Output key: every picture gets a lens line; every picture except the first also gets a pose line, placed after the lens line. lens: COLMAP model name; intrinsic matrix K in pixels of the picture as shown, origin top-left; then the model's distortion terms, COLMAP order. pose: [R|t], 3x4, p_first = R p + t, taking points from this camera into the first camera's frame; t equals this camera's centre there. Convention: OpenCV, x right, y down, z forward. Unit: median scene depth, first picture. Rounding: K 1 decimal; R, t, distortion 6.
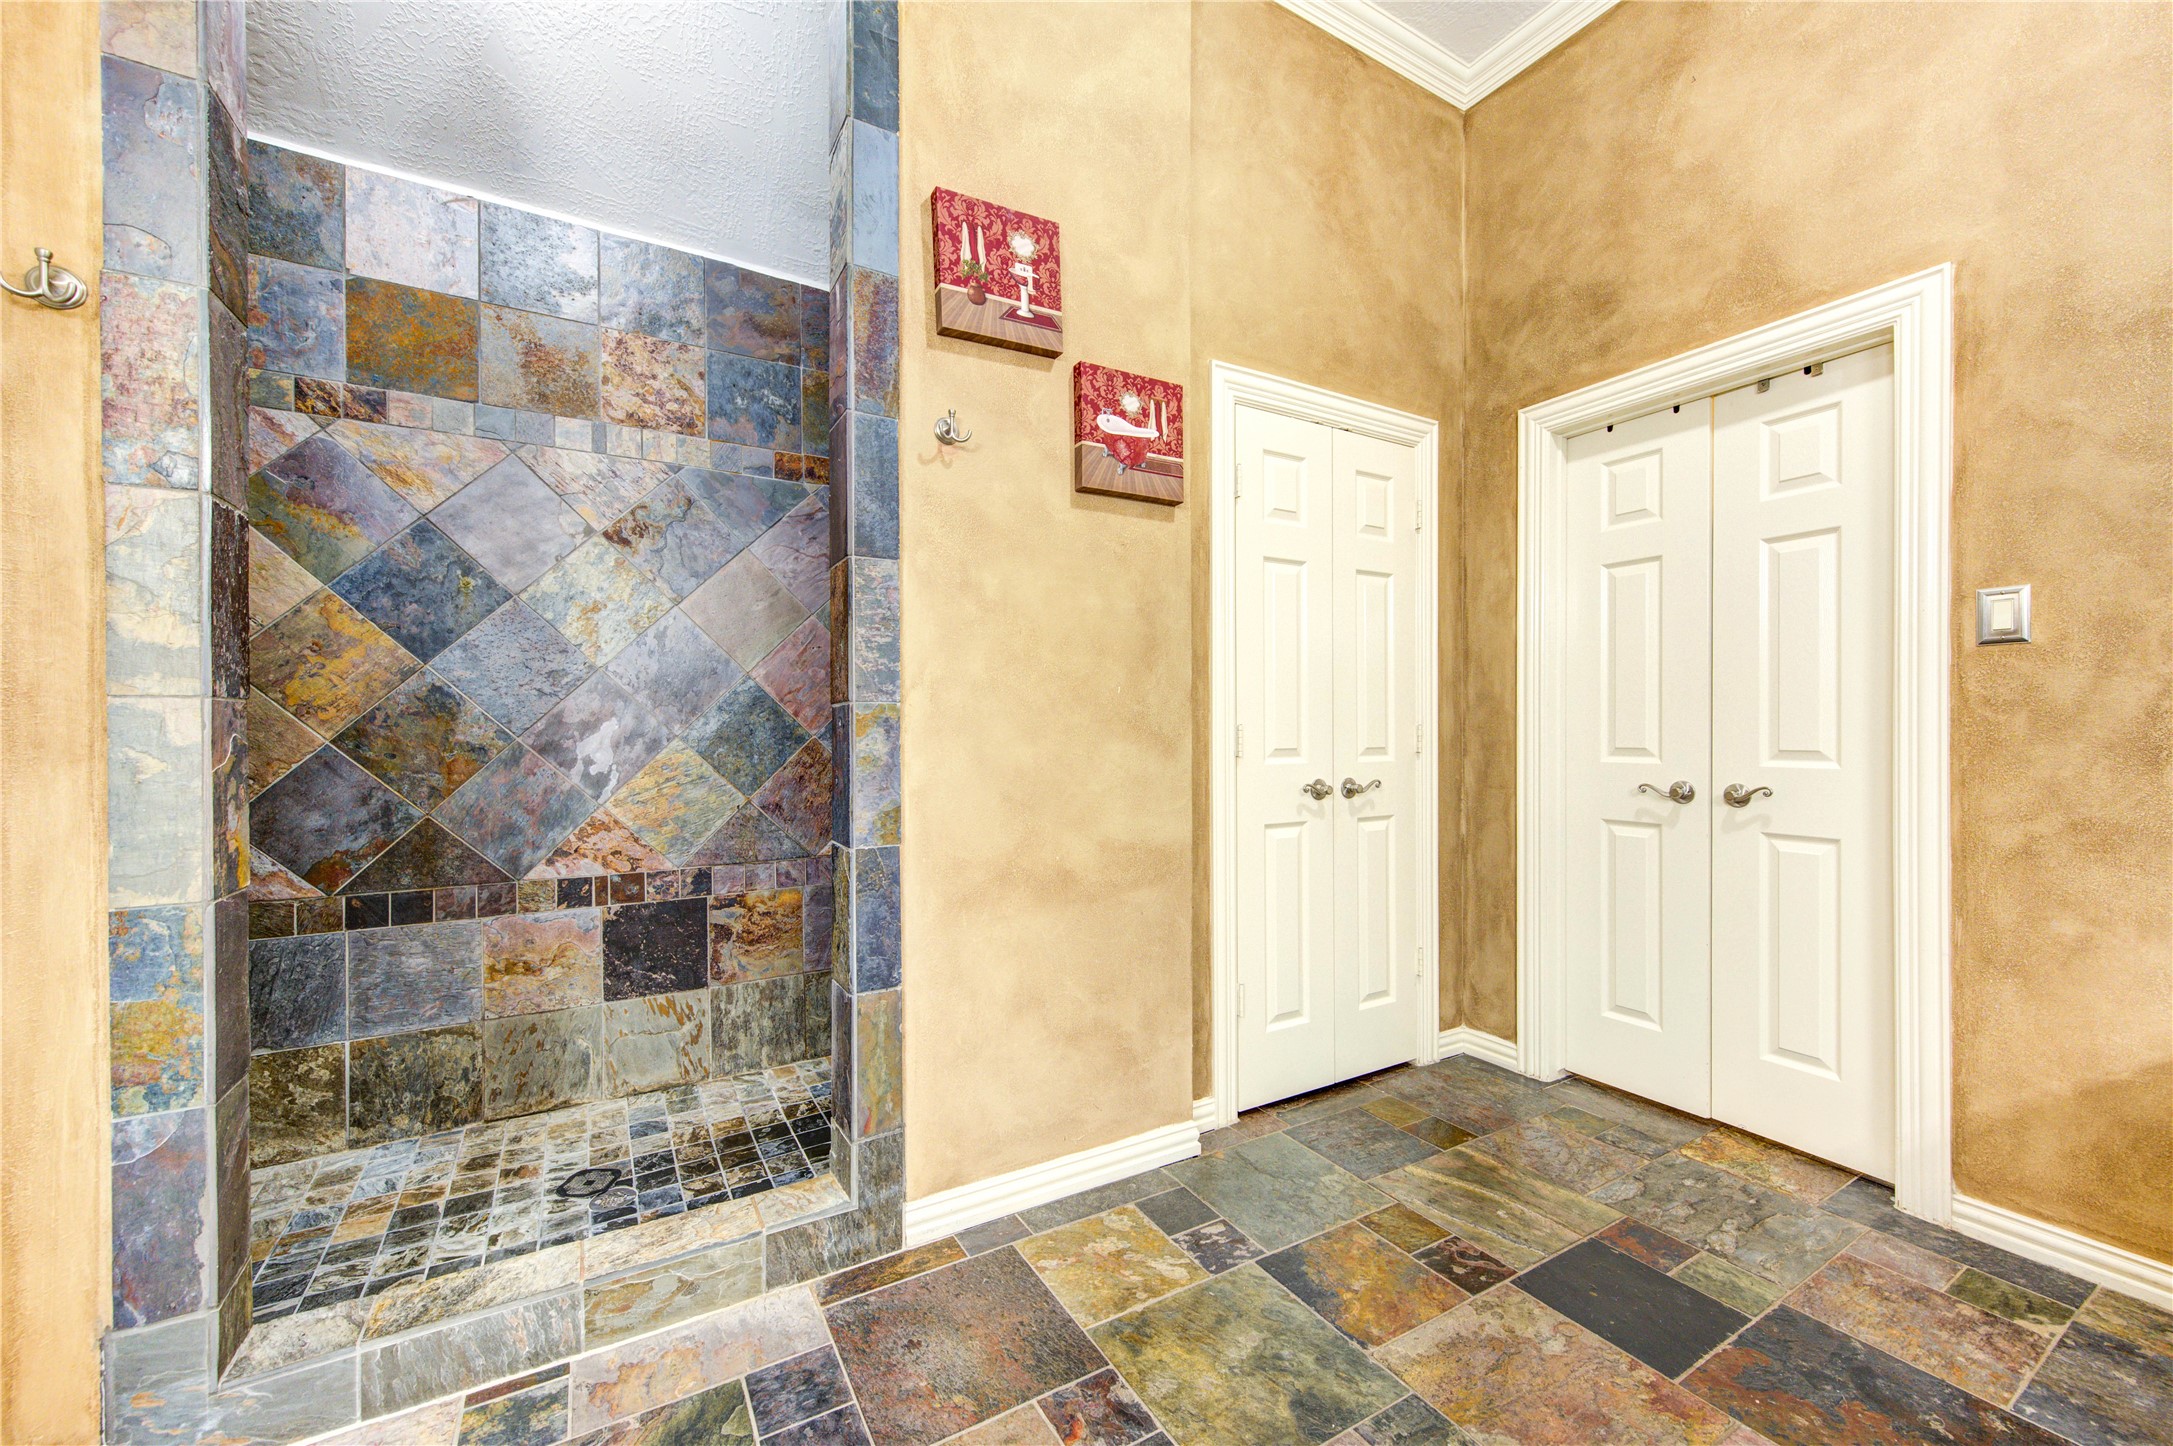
lens RADIAL K [[847.7, 0, 1093.6], [0, 847.7, 733.1], [0, 0, 1]] dist [-0.012599, 0.005484]
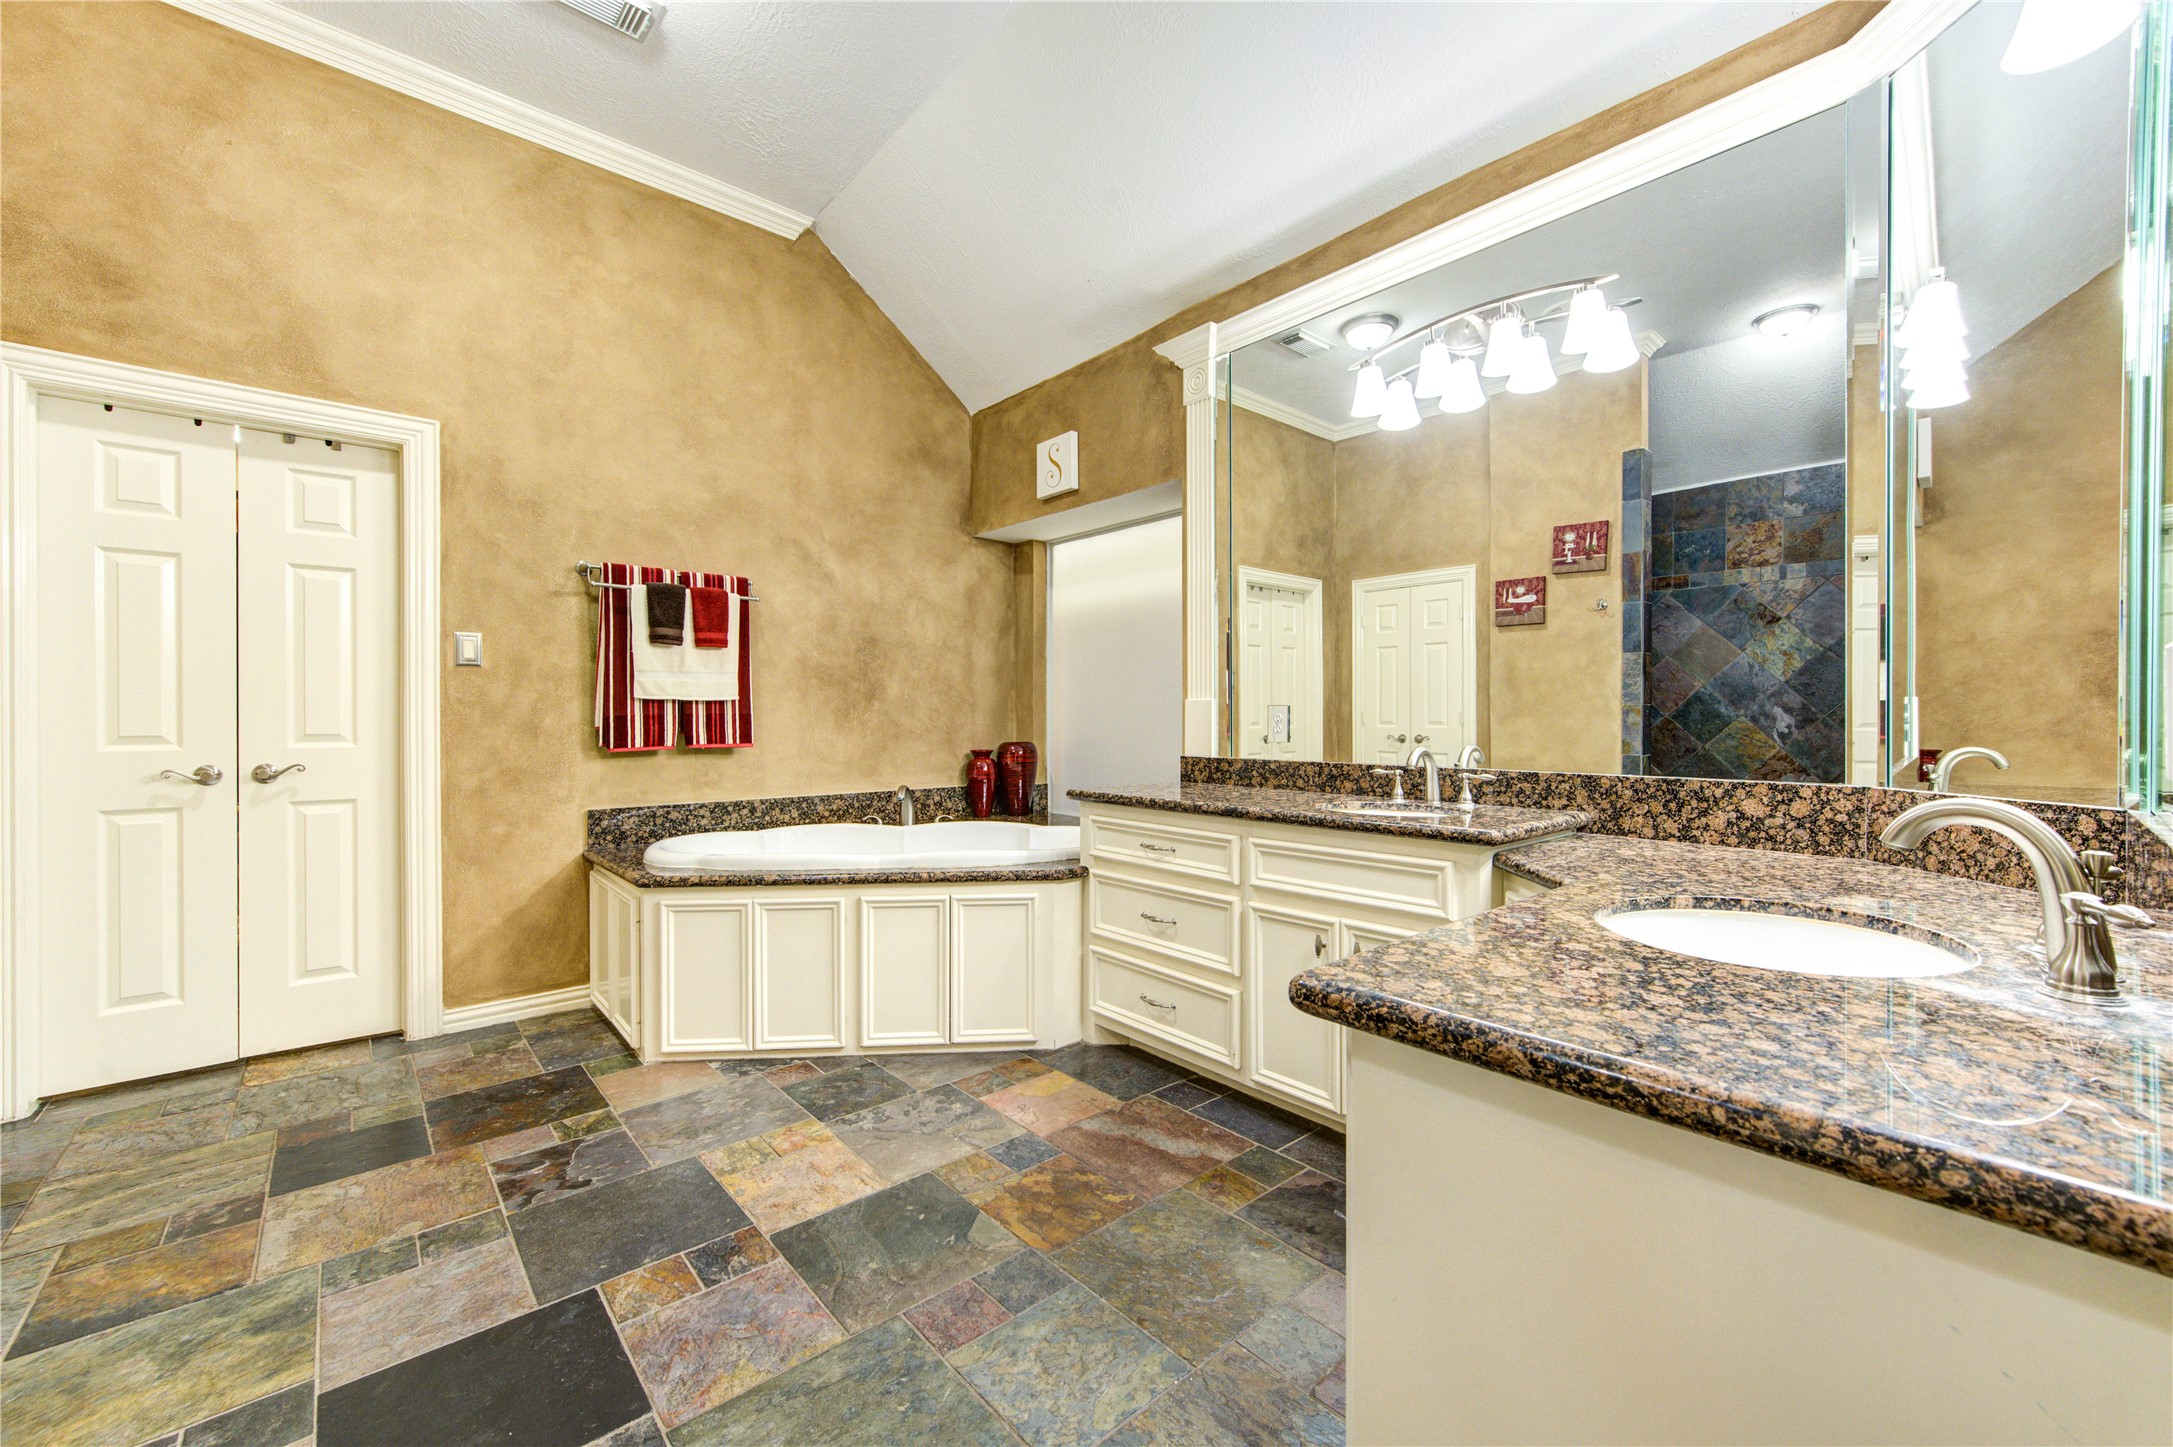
lens RADIAL K [[847.7, 0, 1093.6], [0, 847.7, 733.6], [0, 0, 1]] dist [-0.012599, 0.005484]
pose [[-0.191226, -0.015944, 0.981417, -0.778041], [0.005073, 0.999839, 0.017231, 0.003878], [-0.981533, 0.008274, -0.191114, 0.103020]]
